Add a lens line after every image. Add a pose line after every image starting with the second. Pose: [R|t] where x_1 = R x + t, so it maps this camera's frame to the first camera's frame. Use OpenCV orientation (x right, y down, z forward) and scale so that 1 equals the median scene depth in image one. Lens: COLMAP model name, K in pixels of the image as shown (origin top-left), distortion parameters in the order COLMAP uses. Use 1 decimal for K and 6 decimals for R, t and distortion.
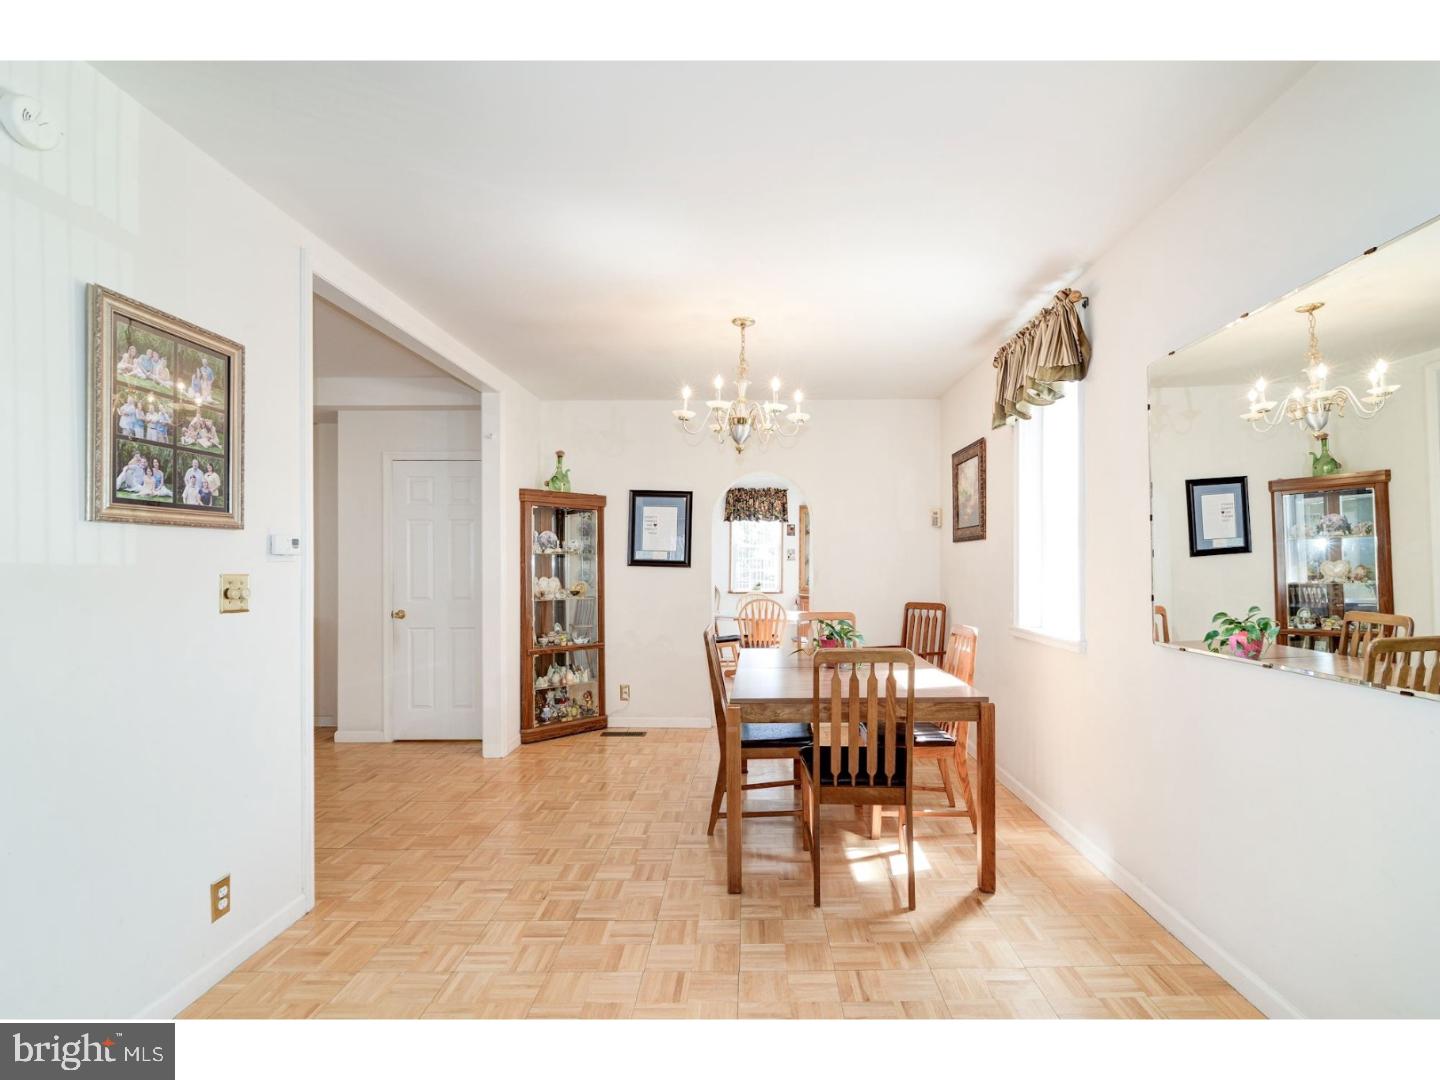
lens RADIAL K [[751.1, 0, 740.7], [0, 751.1, 562.6], [0, 0, 1]] dist [0.025179, 0.003815]
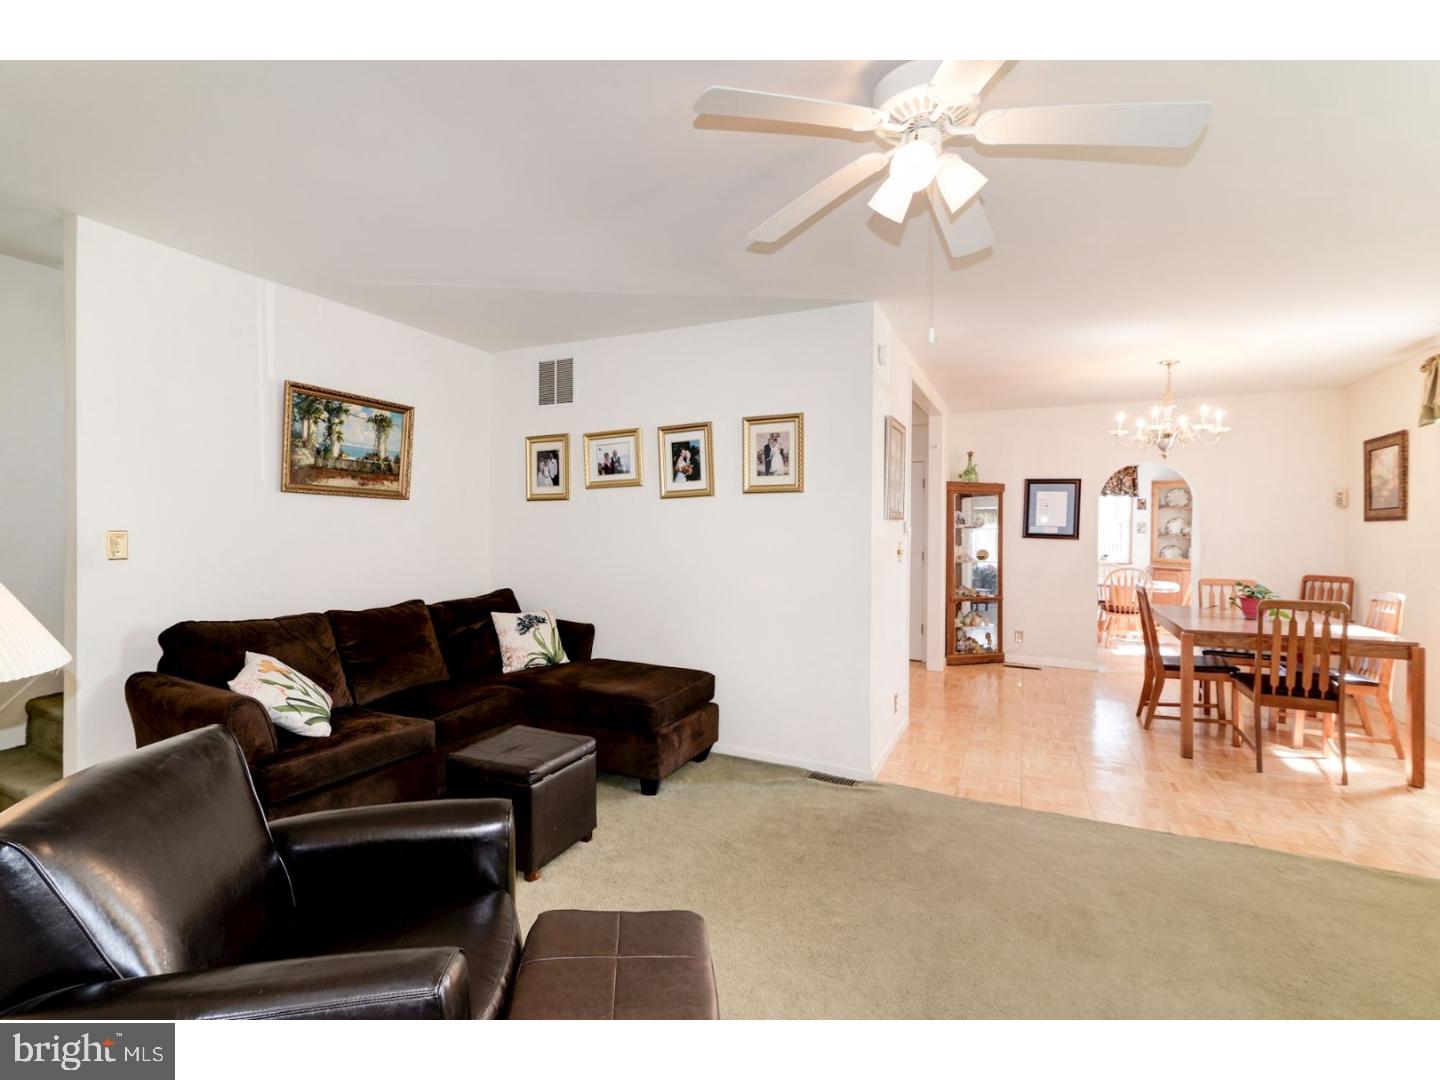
lens RADIAL K [[676.8, 0, 715.2], [0, 676.8, 531.1], [0, 0, 1]] dist [0.013043, -0.002607]
pose [[0.895150, 0.010690, -0.445637, -0.110092], [-0.010664, 0.999940, 0.002566, -0.005286], [0.445638, 0.002456, 0.895210, -0.284322]]
